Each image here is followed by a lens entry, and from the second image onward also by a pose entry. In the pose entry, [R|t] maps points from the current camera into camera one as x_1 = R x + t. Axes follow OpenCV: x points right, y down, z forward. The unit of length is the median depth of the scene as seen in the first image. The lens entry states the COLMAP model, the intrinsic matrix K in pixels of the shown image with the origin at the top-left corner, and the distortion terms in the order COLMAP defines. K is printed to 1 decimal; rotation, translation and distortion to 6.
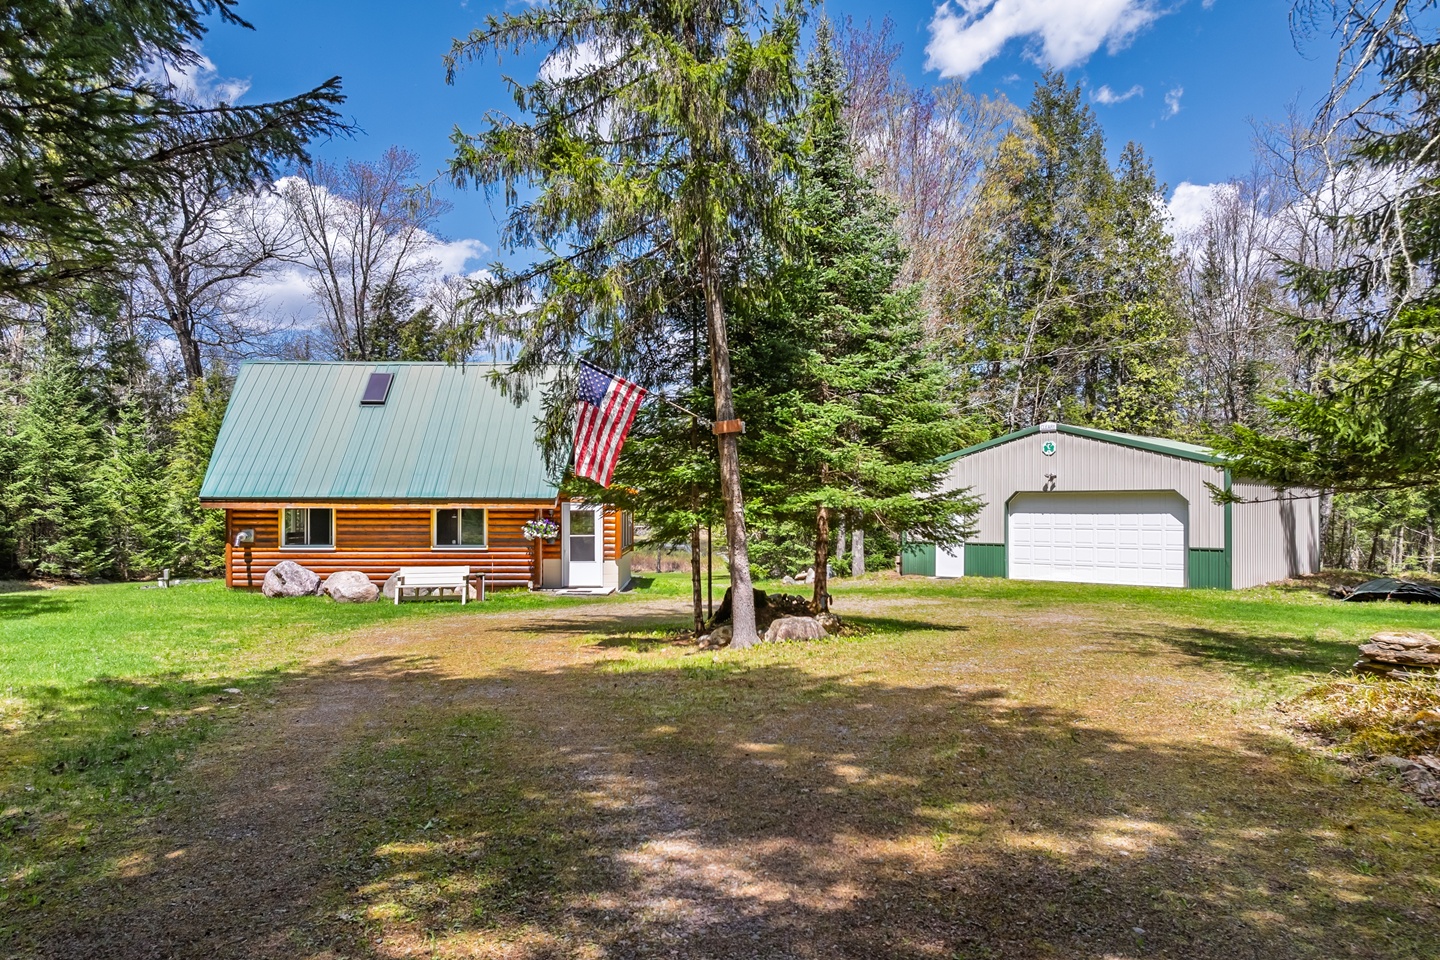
lens RADIAL K [[1022.5, 0, 718.8], [0, 1022.5, 491.1], [0, 0, 1]] dist [-0.038215, 0.022833]
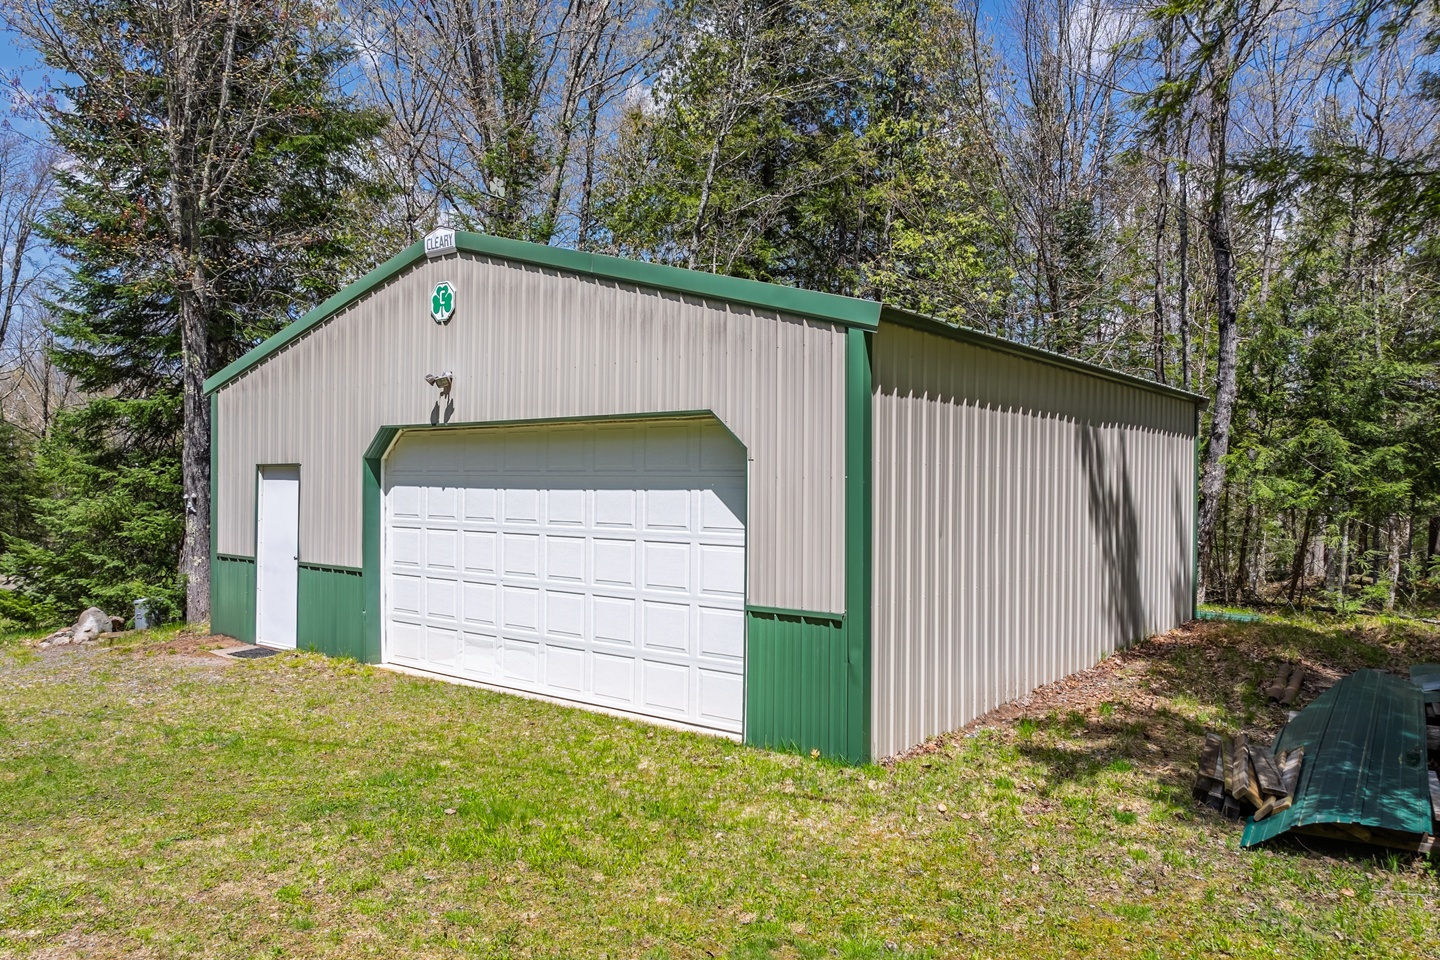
lens RADIAL K [[1022.5, 0, 719.1], [0, 1022.5, 473.6], [0, 0, 1]] dist [-0.038215, 0.022833]
pose [[0.996681, 0.005073, 0.081243, 0.383995], [-0.005852, 0.999939, 0.009353, 0.012990], [-0.081190, -0.009798, 0.996650, 0.630555]]
